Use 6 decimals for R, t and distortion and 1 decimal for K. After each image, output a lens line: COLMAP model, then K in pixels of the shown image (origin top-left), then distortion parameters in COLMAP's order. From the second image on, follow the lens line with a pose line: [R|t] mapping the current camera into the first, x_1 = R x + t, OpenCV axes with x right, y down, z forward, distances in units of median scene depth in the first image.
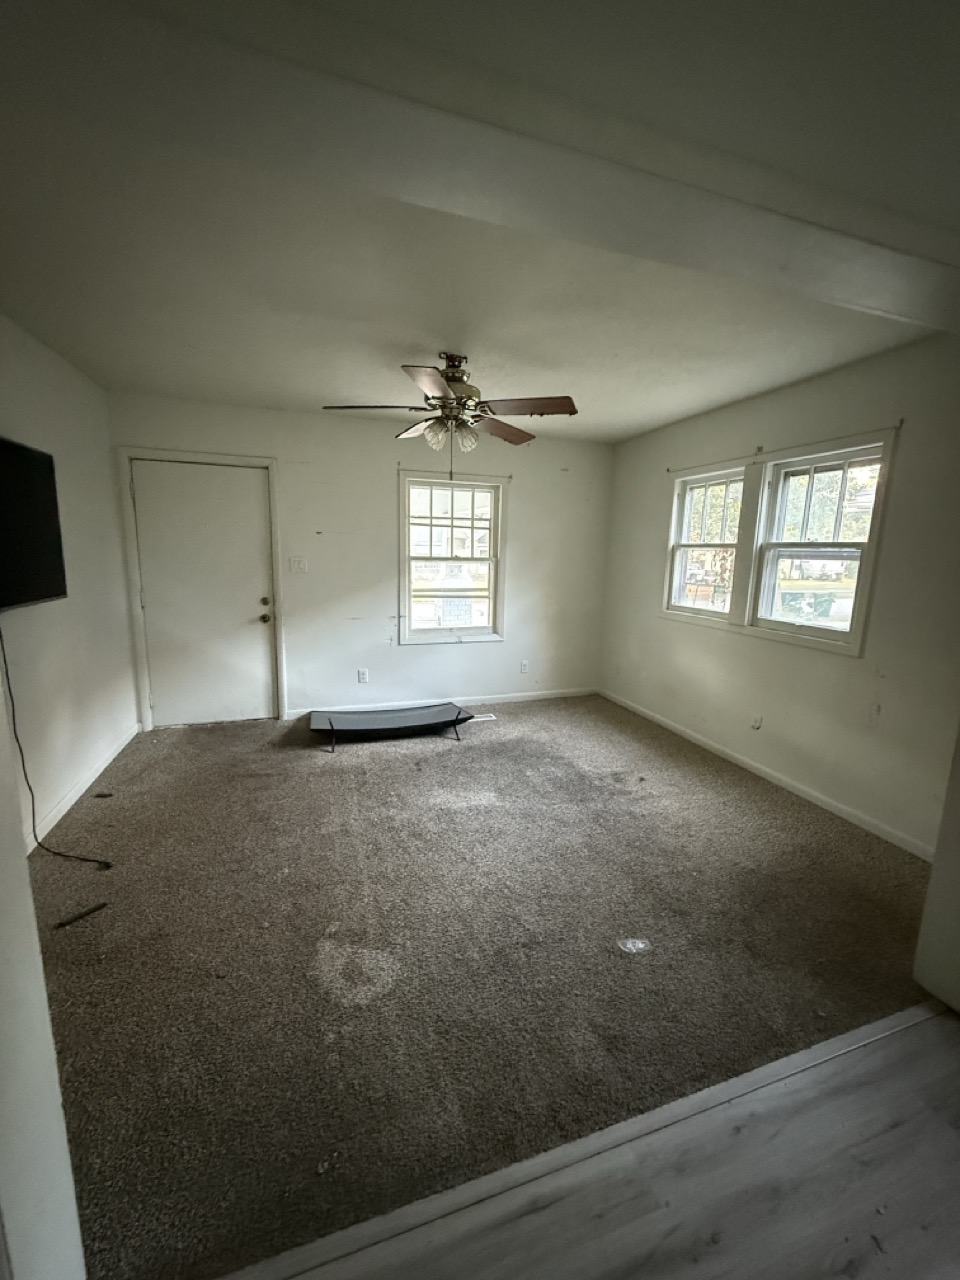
lens RADIAL K [[508.2, 0, 482.5], [0, 508.2, 637.6], [0, 0, 1]] dist [-0.000418, 0.000073]
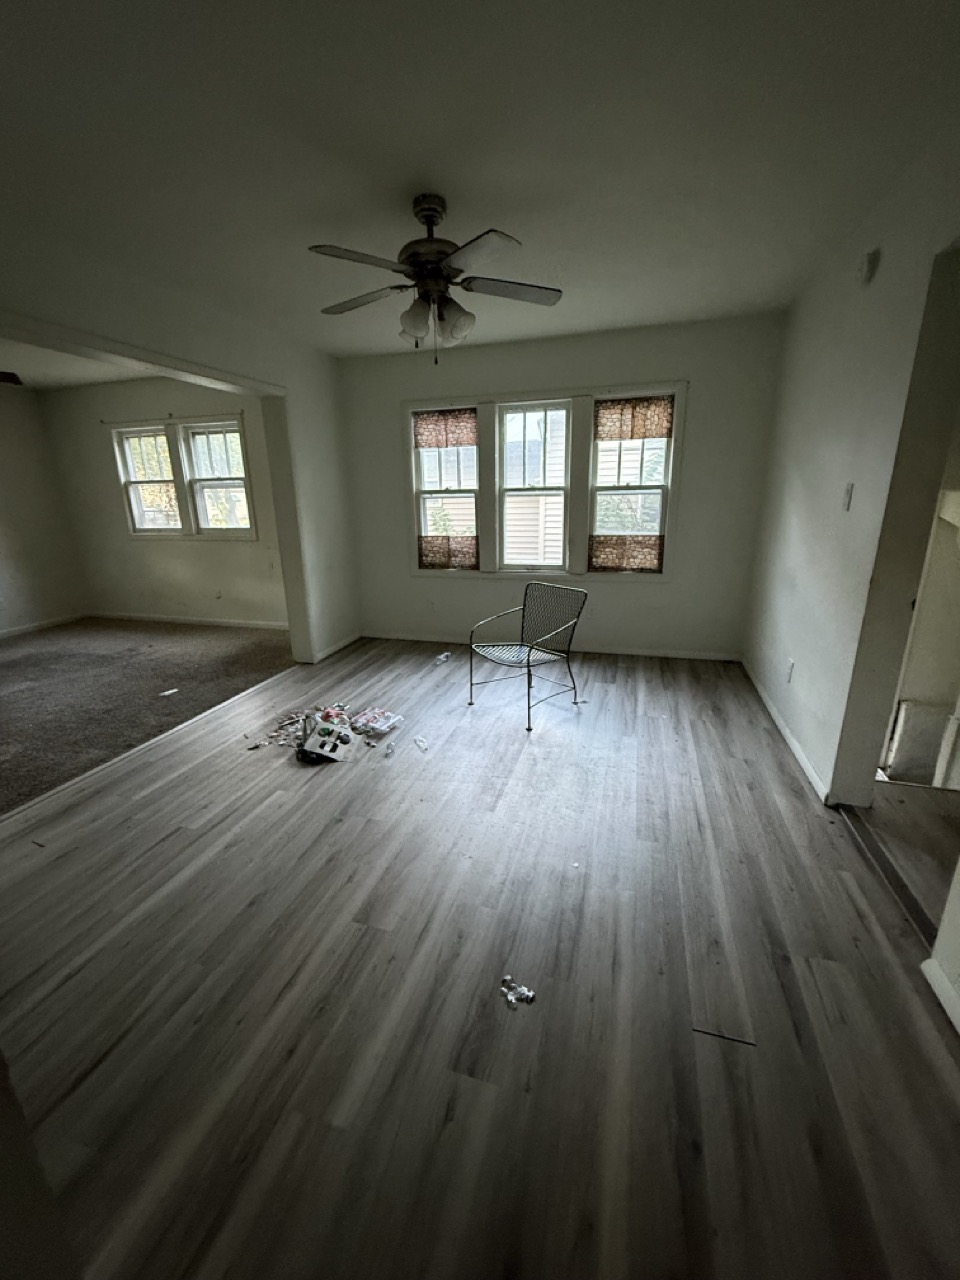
lens RADIAL K [[508.2, 0, 482.5], [0, 508.2, 637.6], [0, 0, 1]] dist [-0.000418, 0.000073]
pose [[0.574342, -0.256208, 0.777489, -0.265635], [0.170232, 0.966379, 0.192700, 0.135490], [-0.800720, 0.021678, 0.598646, -0.633081]]
